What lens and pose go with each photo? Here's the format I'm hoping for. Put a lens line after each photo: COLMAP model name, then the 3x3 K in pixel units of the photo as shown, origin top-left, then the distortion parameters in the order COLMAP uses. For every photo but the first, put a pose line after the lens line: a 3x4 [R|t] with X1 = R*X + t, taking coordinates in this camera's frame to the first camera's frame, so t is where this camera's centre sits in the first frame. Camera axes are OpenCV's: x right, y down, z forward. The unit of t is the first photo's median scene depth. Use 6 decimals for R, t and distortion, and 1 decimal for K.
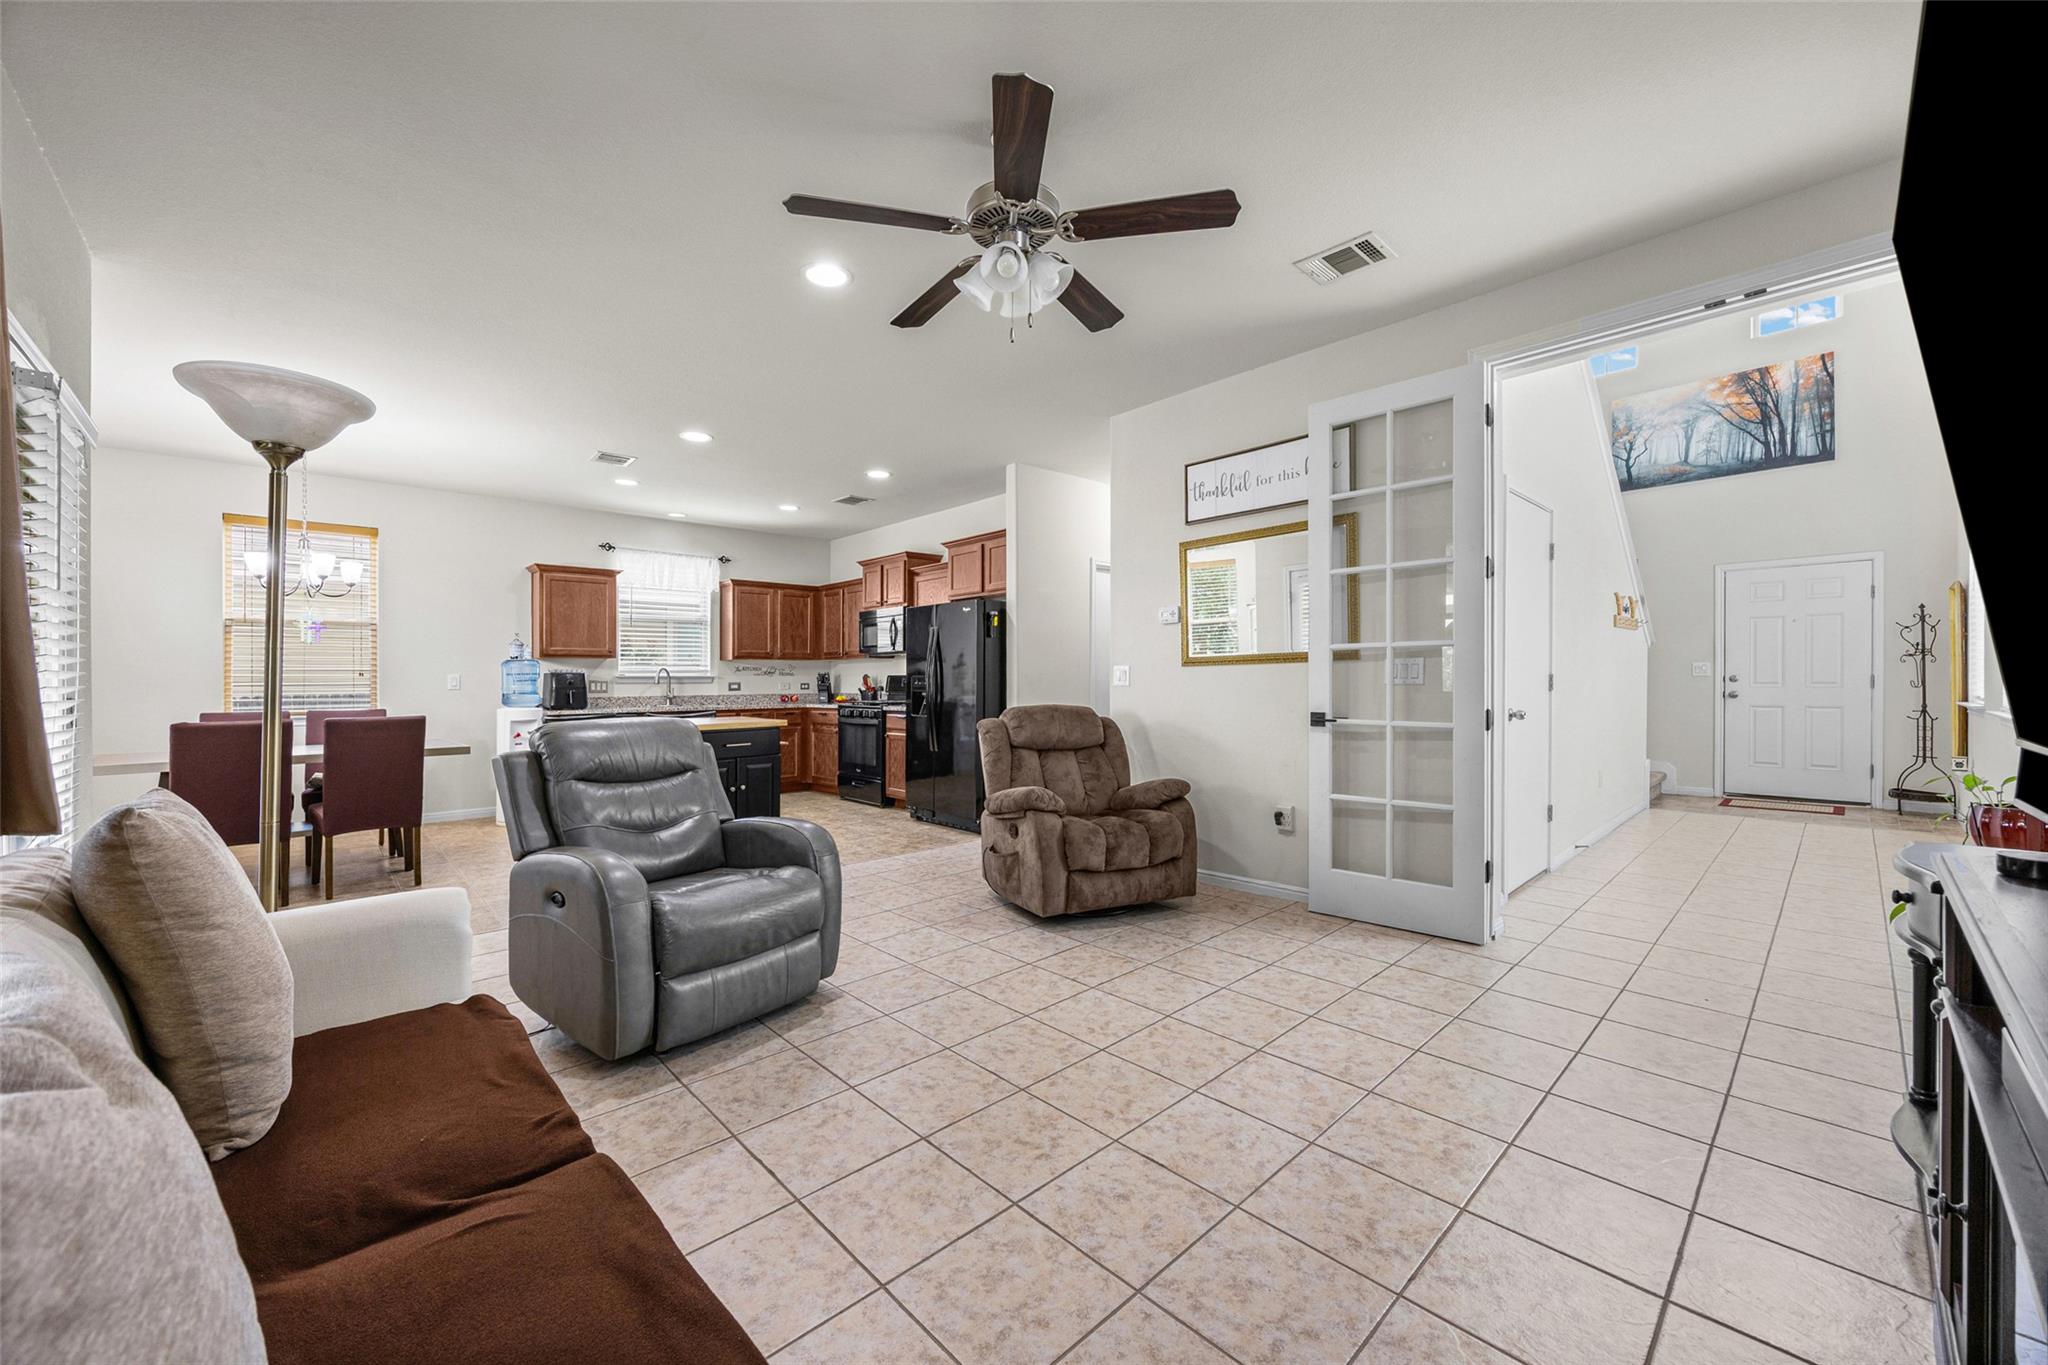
lens RADIAL K [[791.1, 0, 1023.2], [0, 791.1, 666.9], [0, 0, 1]] dist [-0.002408, -0.000704]
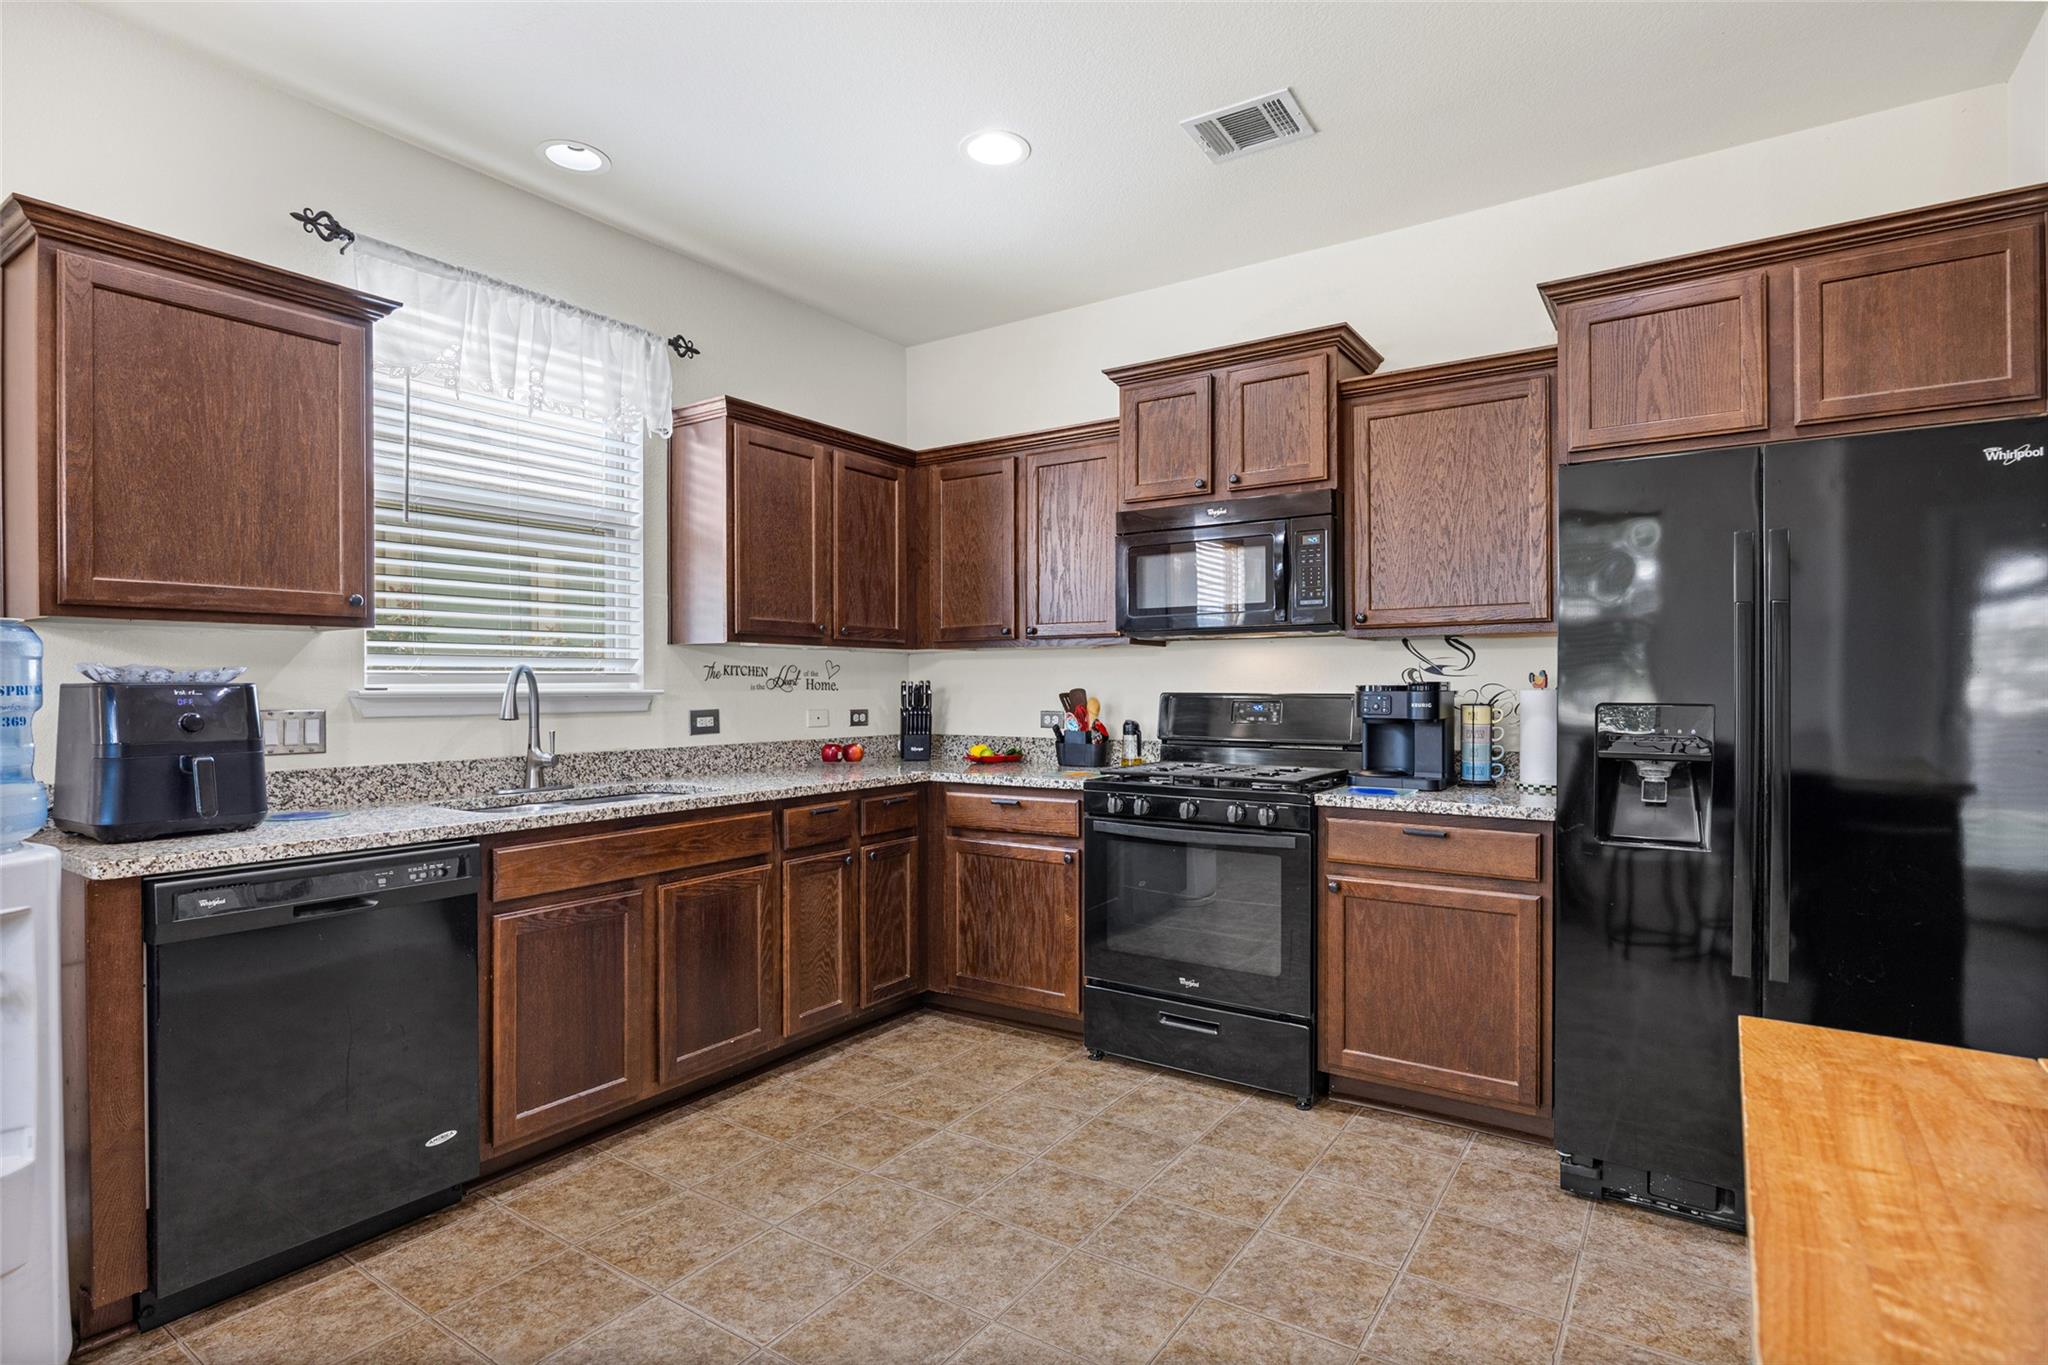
lens RADIAL K [[1032.5, 0, 1034.3], [0, 1032.5, 686.6], [0, 0, 1]] dist [-0.002813, -0.000253]
pose [[0.972241, 0.007659, 0.233855, -0.611659], [-0.011524, 0.999819, 0.015166, 0.001793], [-0.233697, -0.017440, 0.972153, 0.978927]]
